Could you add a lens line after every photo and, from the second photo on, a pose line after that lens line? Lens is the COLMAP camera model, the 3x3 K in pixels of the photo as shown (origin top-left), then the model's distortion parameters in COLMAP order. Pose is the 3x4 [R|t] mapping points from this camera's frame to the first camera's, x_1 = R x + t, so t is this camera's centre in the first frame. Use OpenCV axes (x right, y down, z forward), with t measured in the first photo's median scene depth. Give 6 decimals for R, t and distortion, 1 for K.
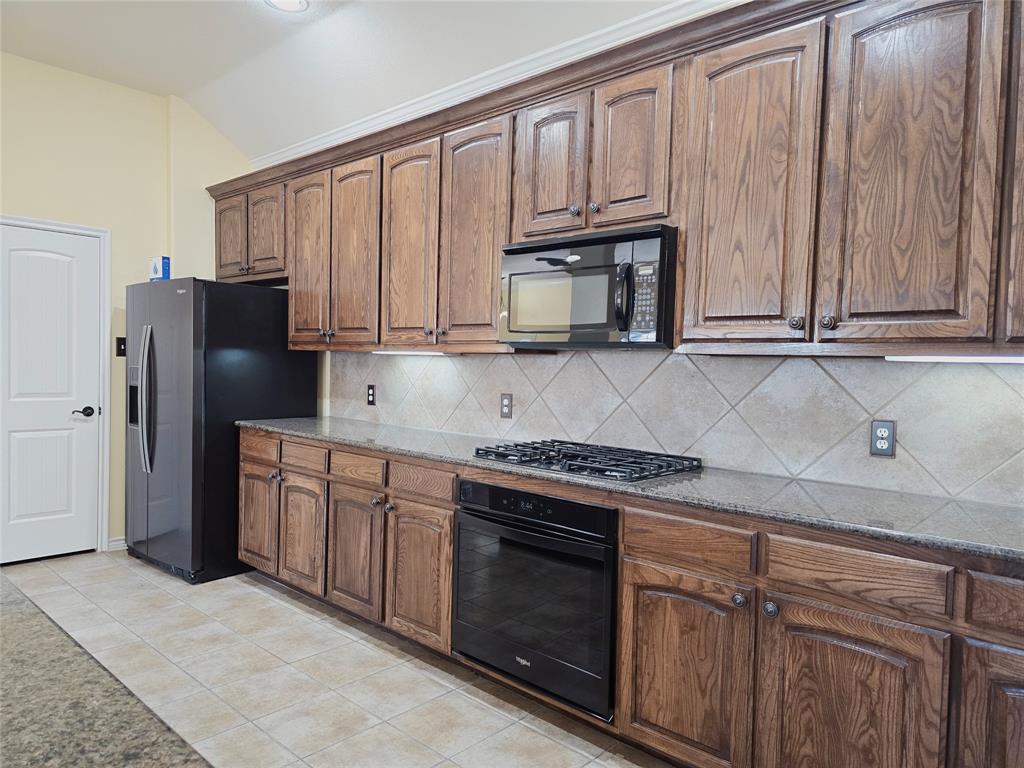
lens RADIAL K [[683.3, 0, 510.9], [0, 683.3, 383.6], [0, 0, 1]] dist [0.036376, -0.005177]
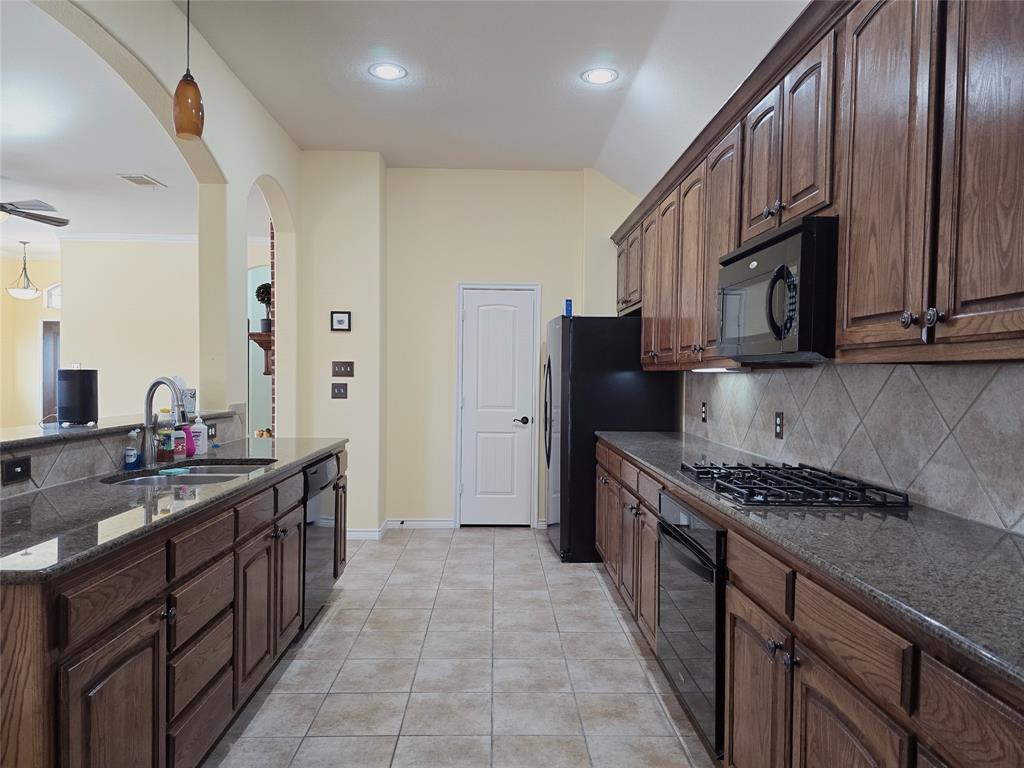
lens RADIAL K [[683.3, 0, 516.0], [0, 683.3, 385.8], [0, 0, 1]] dist [0.036376, -0.005177]
pose [[0.700860, -0.007468, -0.713260, 0.531527], [-0.013961, 0.999610, -0.024185, 0.009068], [0.713162, 0.026907, 0.700483, 0.110555]]
